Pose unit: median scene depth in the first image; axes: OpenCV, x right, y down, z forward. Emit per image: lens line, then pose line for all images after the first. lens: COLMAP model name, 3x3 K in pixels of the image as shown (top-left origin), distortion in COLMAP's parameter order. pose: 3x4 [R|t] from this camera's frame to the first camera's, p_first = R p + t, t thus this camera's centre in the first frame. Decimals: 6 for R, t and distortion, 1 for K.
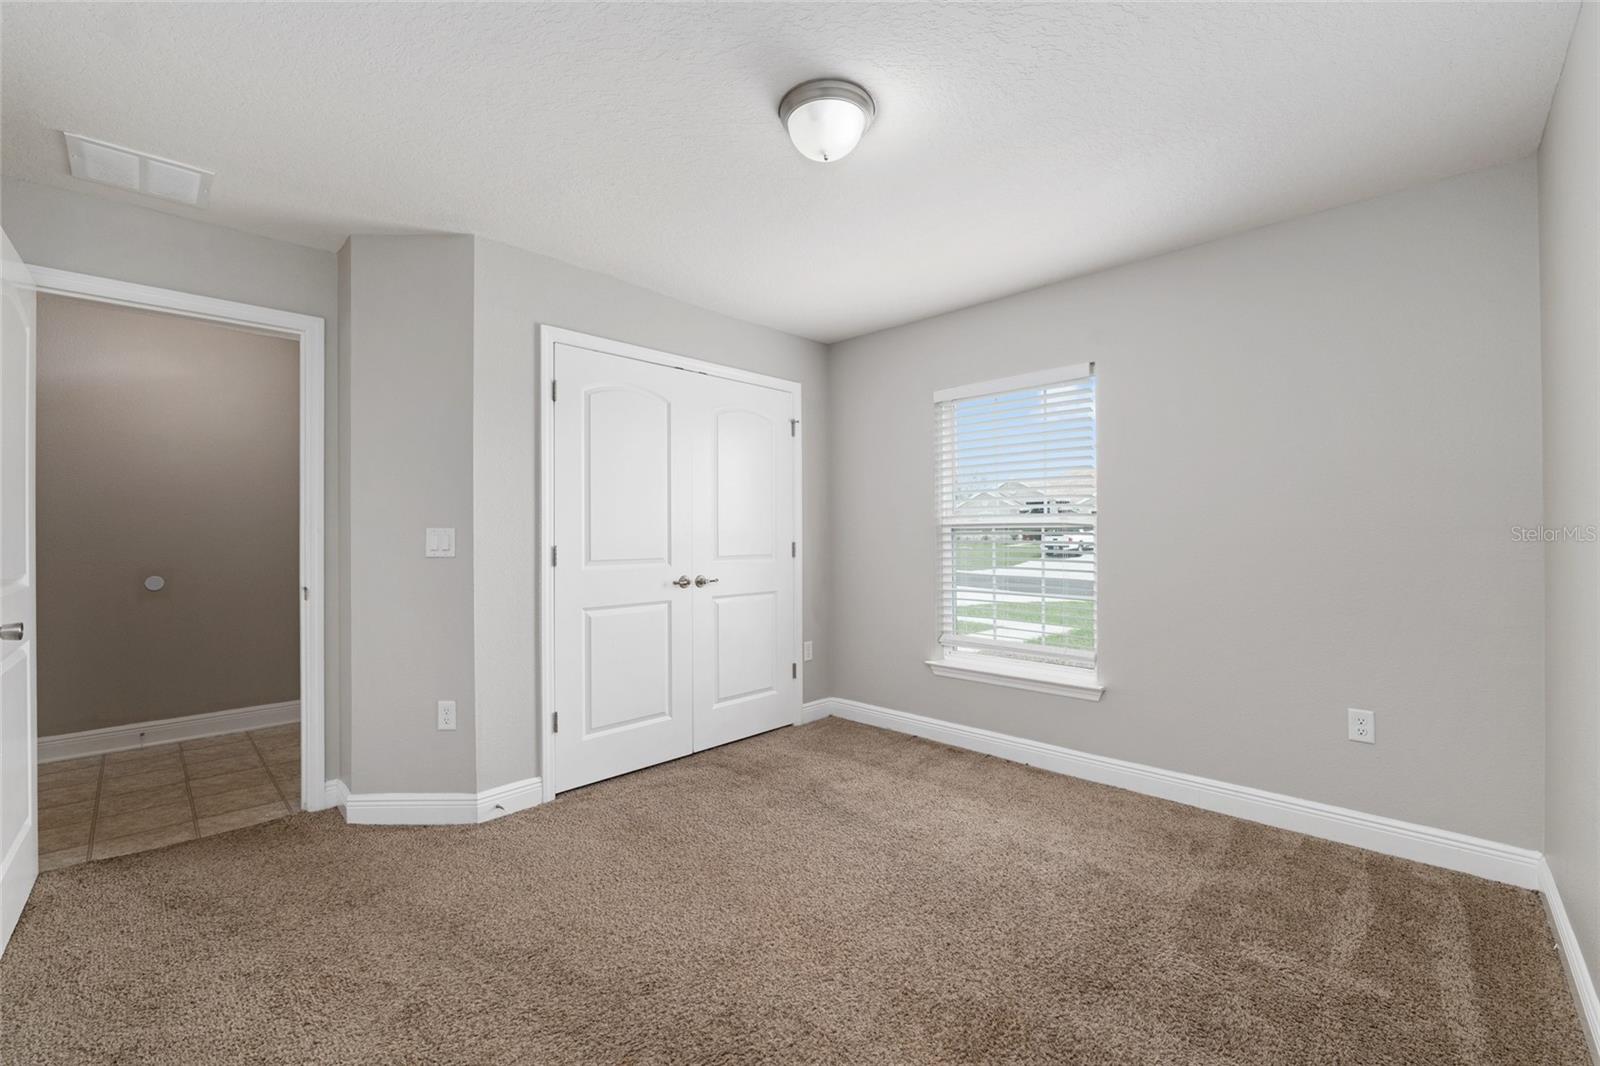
lens RADIAL K [[660.3, 0, 794.0], [0, 660.3, 530.6], [0, 0, 1]] dist [-0.011090, -0.000023]
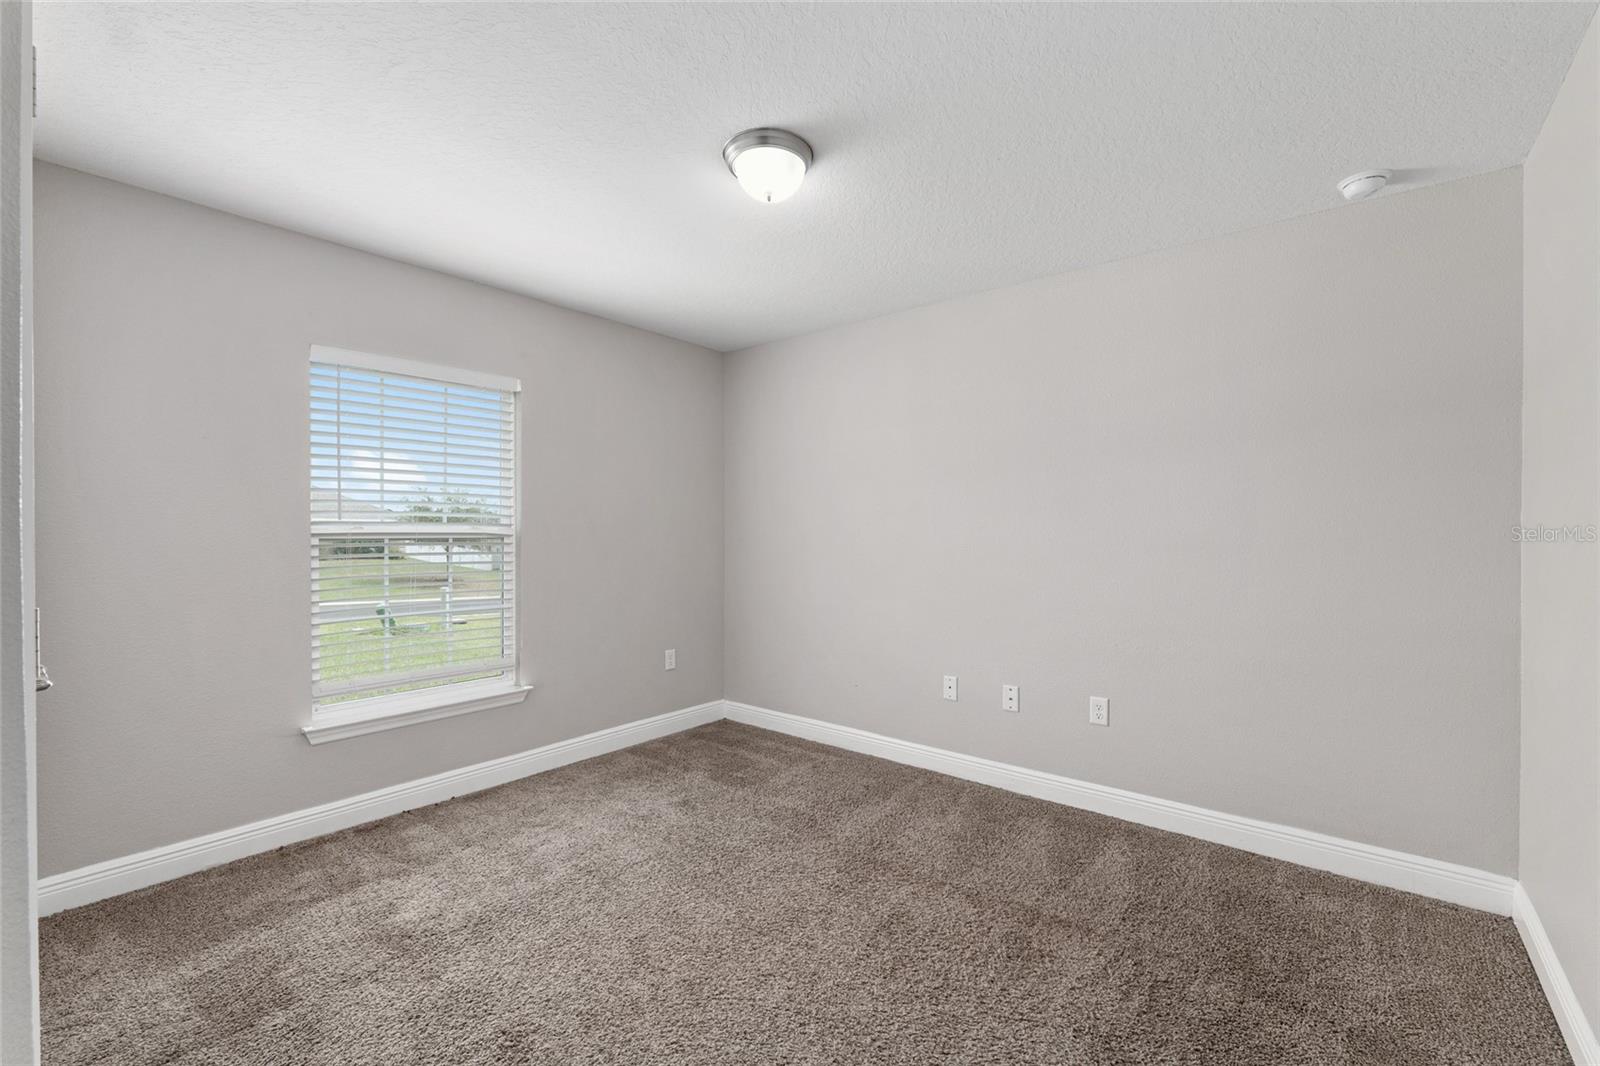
lens RADIAL K [[660.3, 0, 794.0], [0, 660.3, 530.6], [0, 0, 1]] dist [-0.011090, -0.000023]
pose [[-0.058479, 0.006101, 0.998270, -0.635268], [0.003594, 0.999976, -0.005901, -0.007557], [-0.998282, 0.003243, -0.058500, 0.635482]]
